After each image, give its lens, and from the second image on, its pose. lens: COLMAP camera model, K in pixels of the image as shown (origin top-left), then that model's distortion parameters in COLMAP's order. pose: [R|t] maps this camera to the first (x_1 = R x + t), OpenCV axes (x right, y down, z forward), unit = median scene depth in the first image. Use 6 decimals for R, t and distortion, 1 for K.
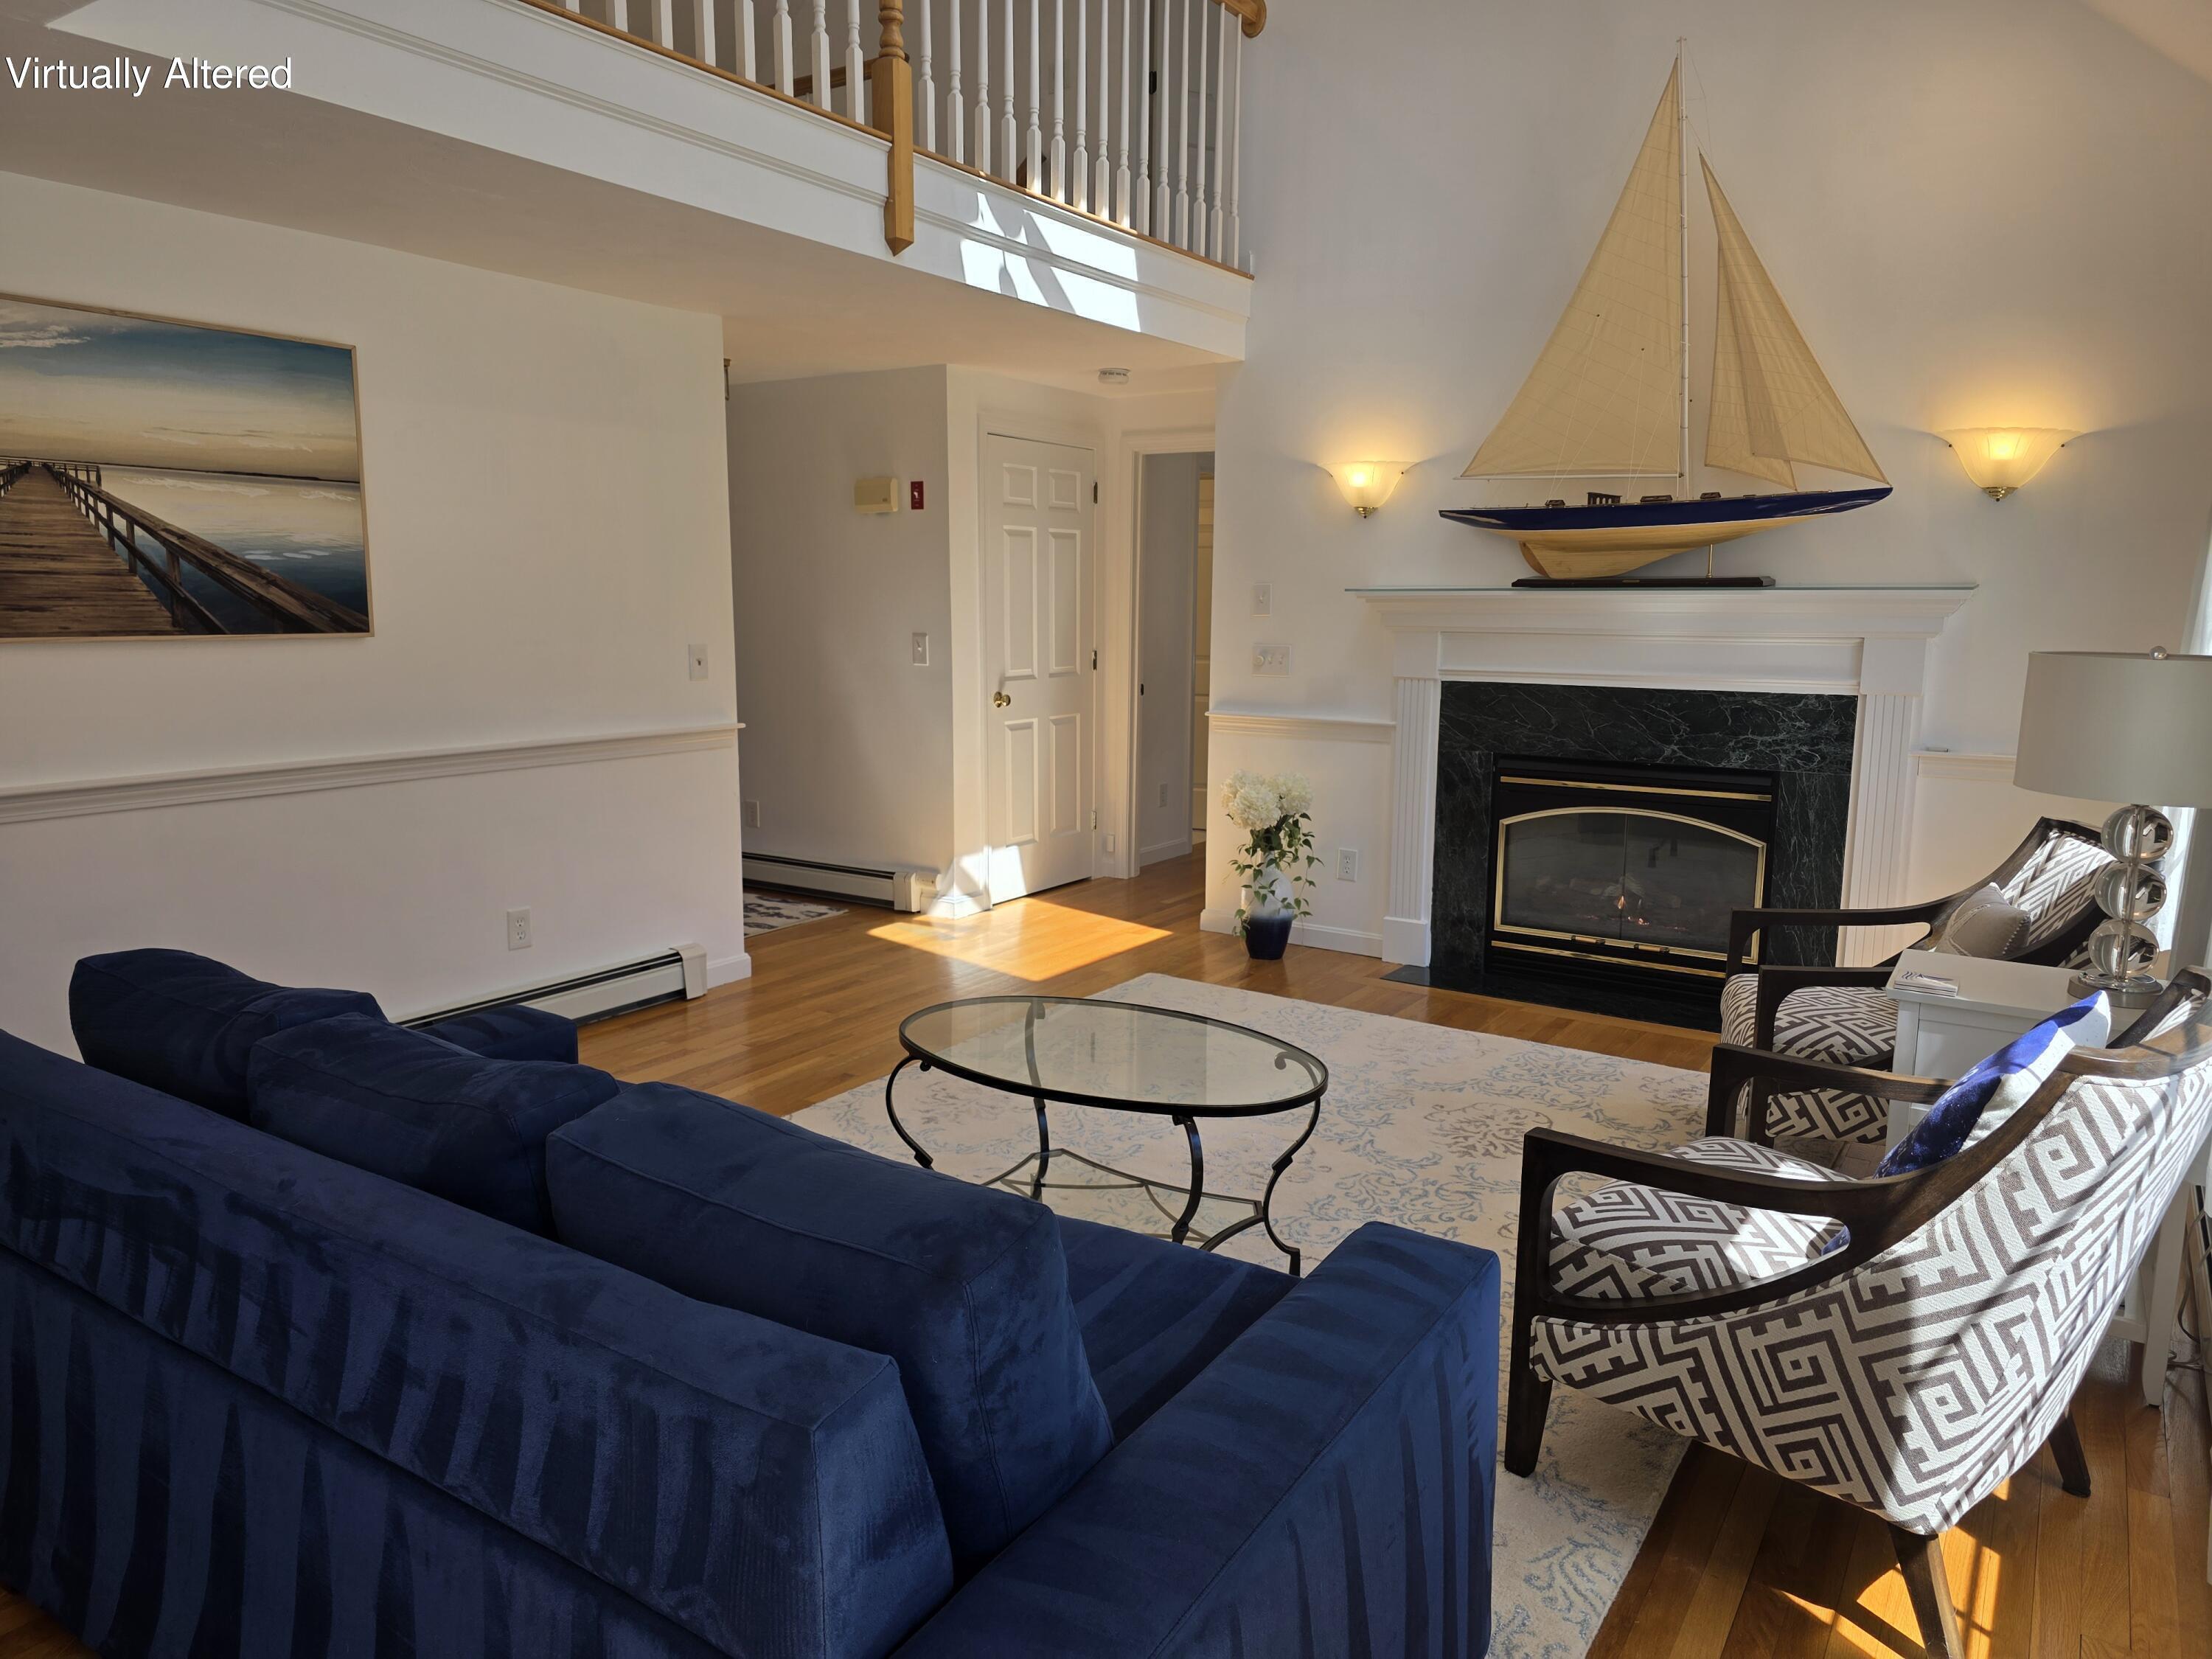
lens RADIAL K [[1486.2, 0, 1106.0], [0, 1486.2, 829.5], [0, 0, 1]] dist [0.088595, -0.114251]
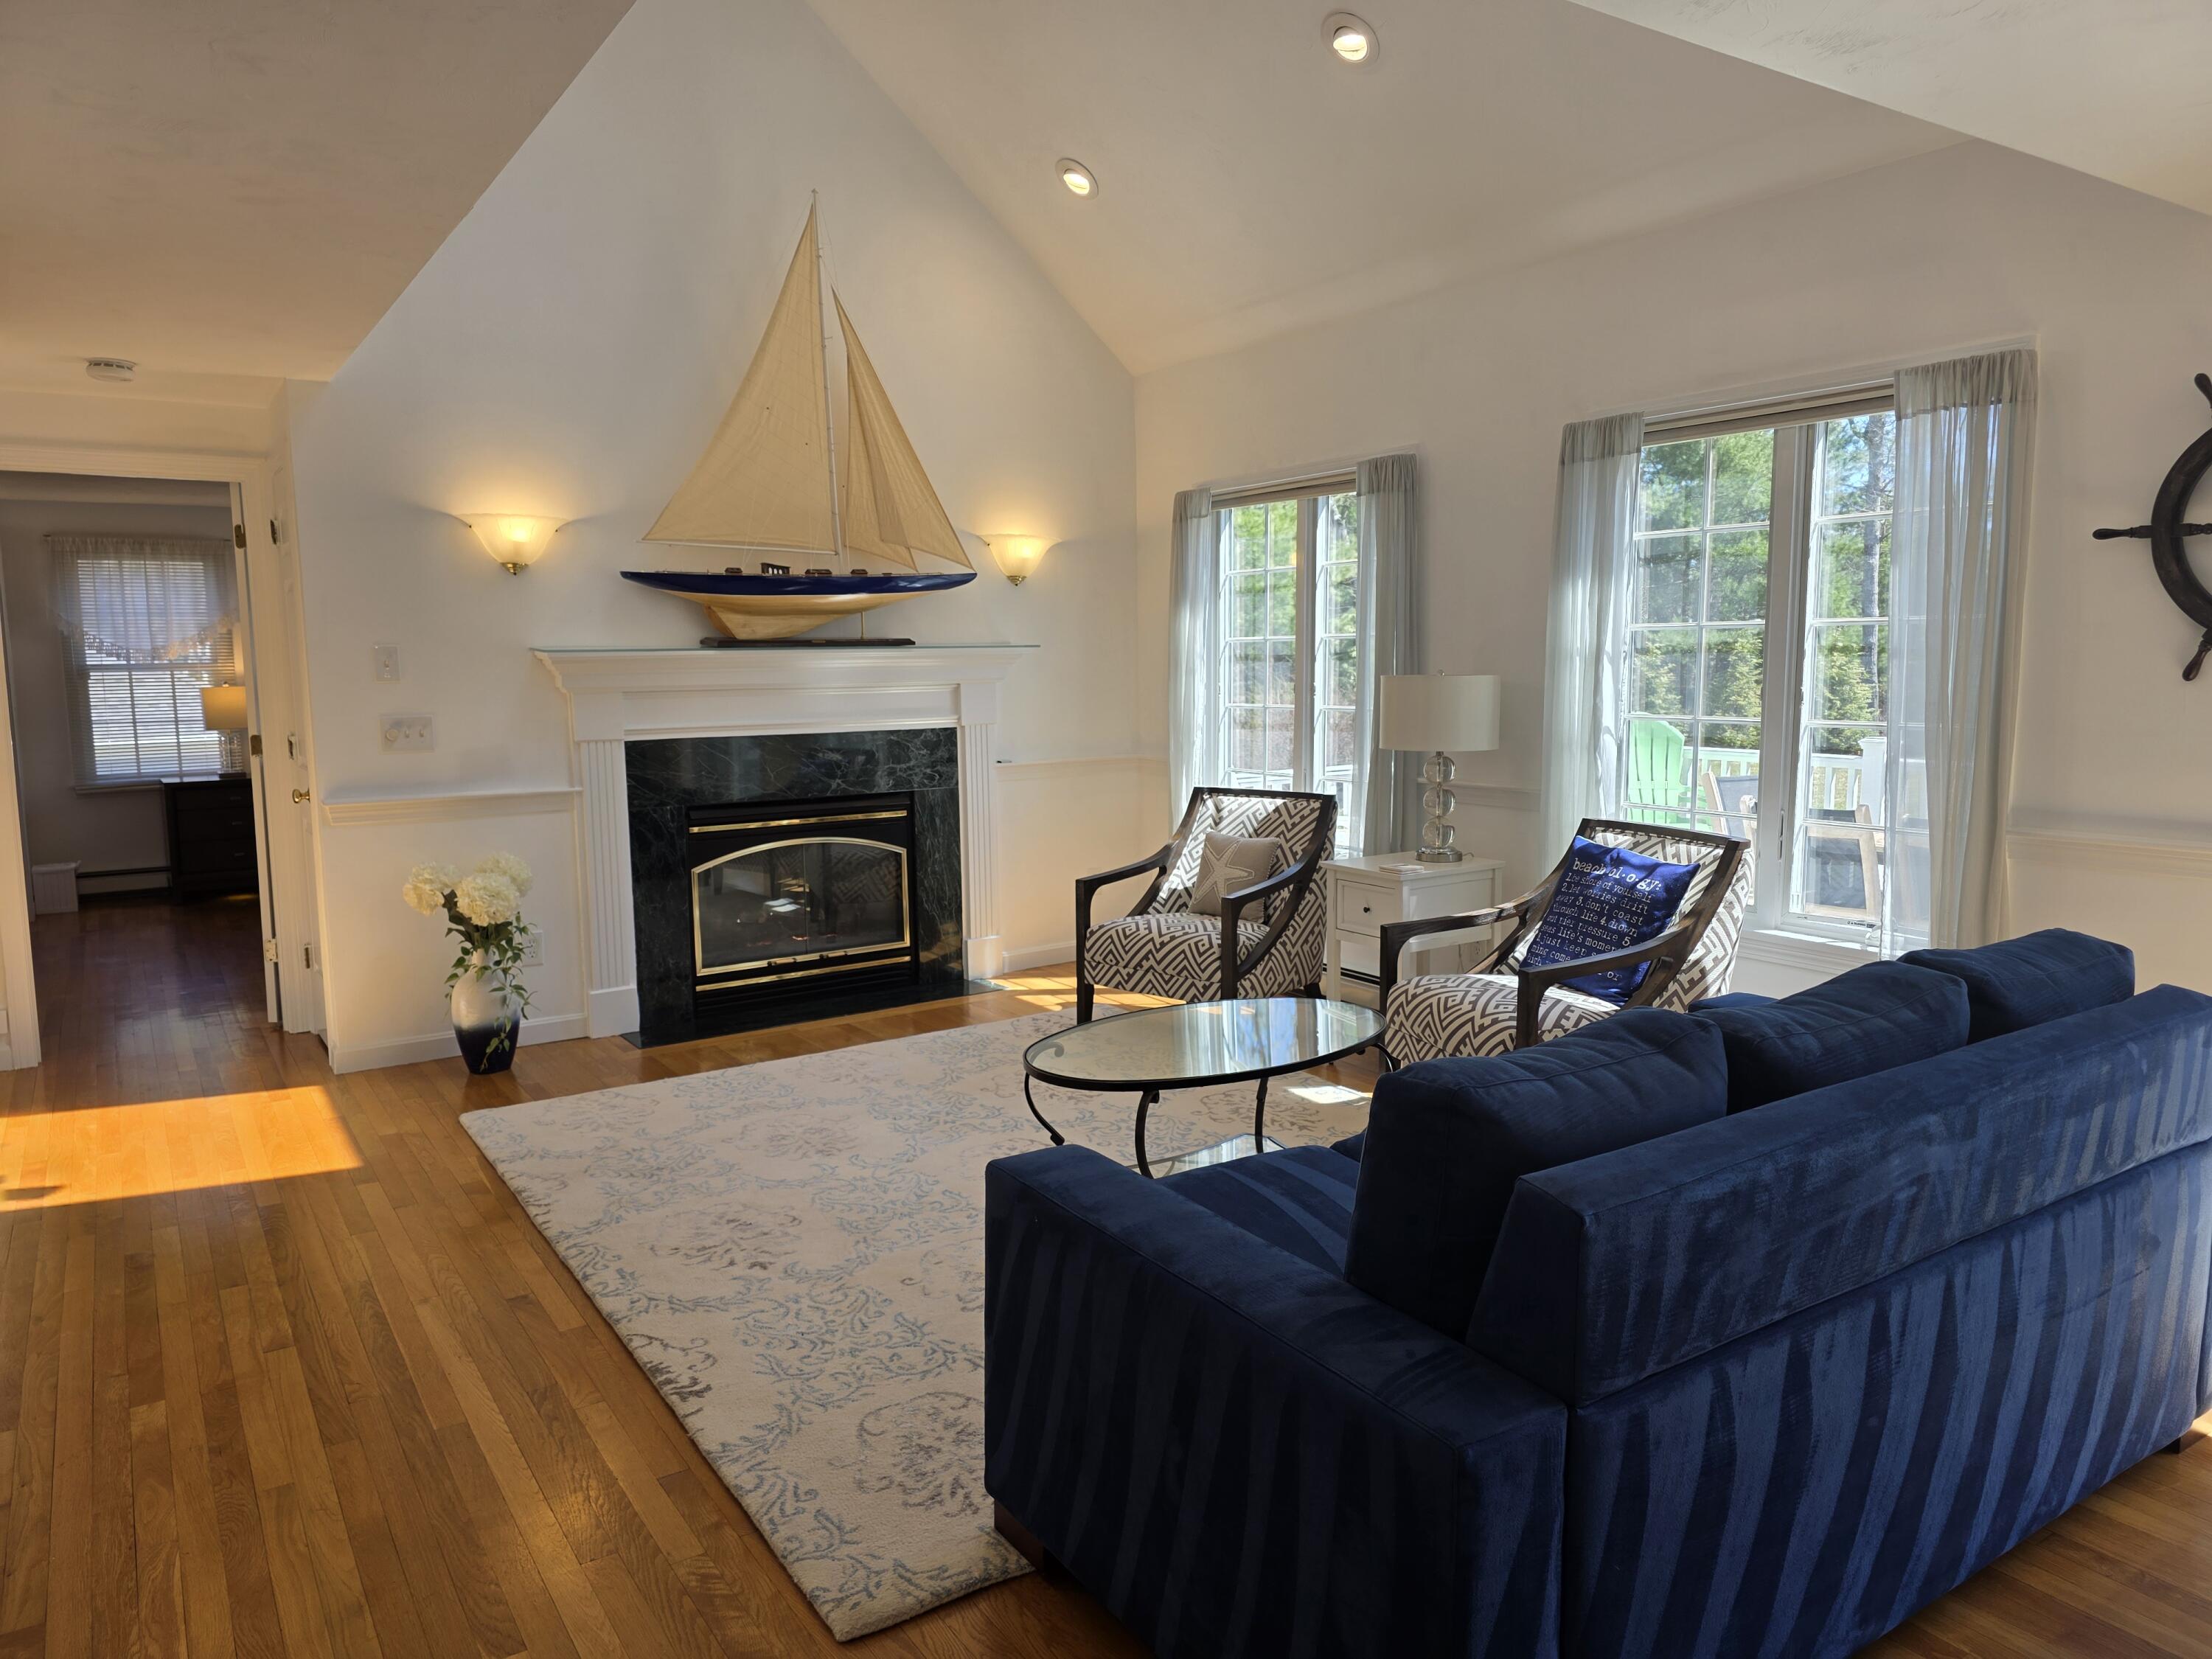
lens RADIAL K [[1486.2, 0, 1106.0], [0, 1486.2, 829.5], [0, 0, 1]] dist [0.088595, -0.114251]
pose [[0.384964, -0.120232, 0.915067, -0.630635], [0.161486, 0.984958, 0.061479, -0.056197], [-0.908694, 0.124103, 0.398589, 0.350020]]
